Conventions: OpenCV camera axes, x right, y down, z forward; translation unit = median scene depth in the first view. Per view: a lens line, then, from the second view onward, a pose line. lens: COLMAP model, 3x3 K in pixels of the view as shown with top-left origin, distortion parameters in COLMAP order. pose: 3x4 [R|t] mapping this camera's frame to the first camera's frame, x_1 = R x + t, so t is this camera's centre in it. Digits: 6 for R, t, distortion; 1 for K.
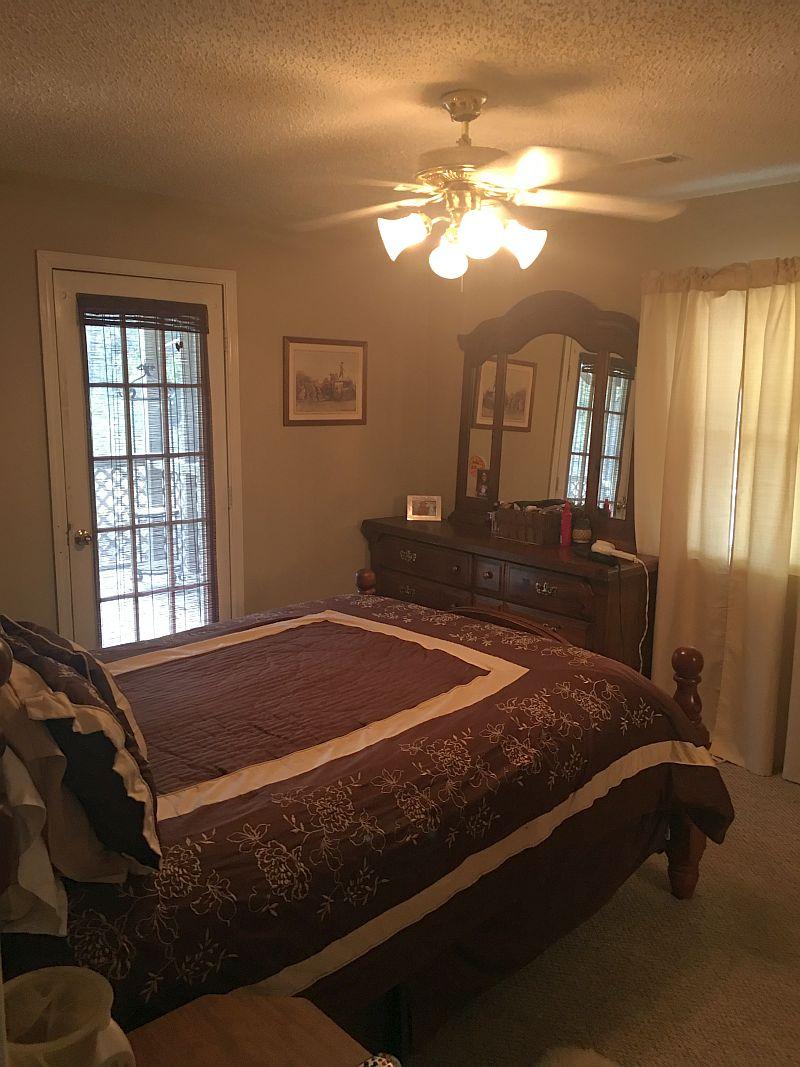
lens RADIAL K [[902.4, 0, 399.3], [0, 902.4, 539.1], [0, 0, 1]] dist [0.044883, -0.001491]
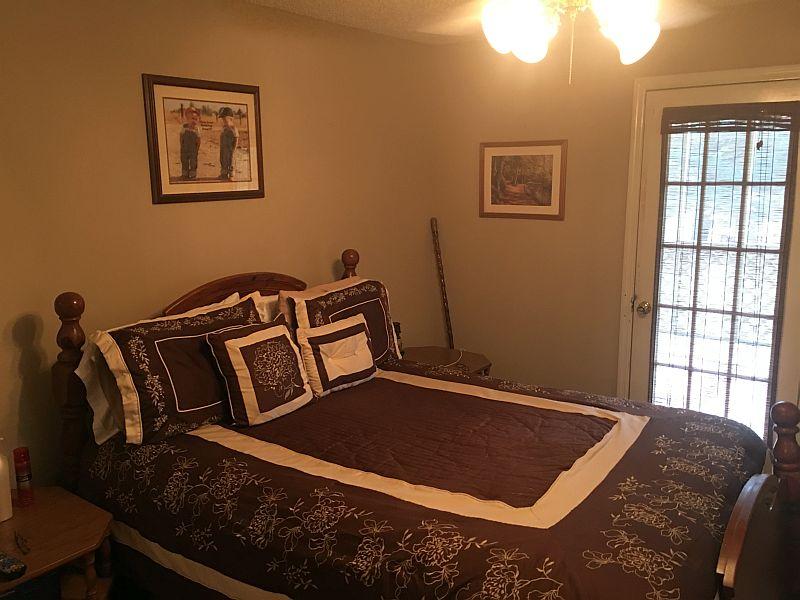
lens RADIAL K [[676.6, 0, 399.9], [0, 676.6, 293.5], [0, 0, 1]] dist [0.044883, -0.001491]
pose [[0.213889, 0.167705, -0.962355, 0.473535], [-0.169441, 0.976589, 0.132527, -0.089059], [0.962051, 0.134716, 0.237298, 0.474696]]
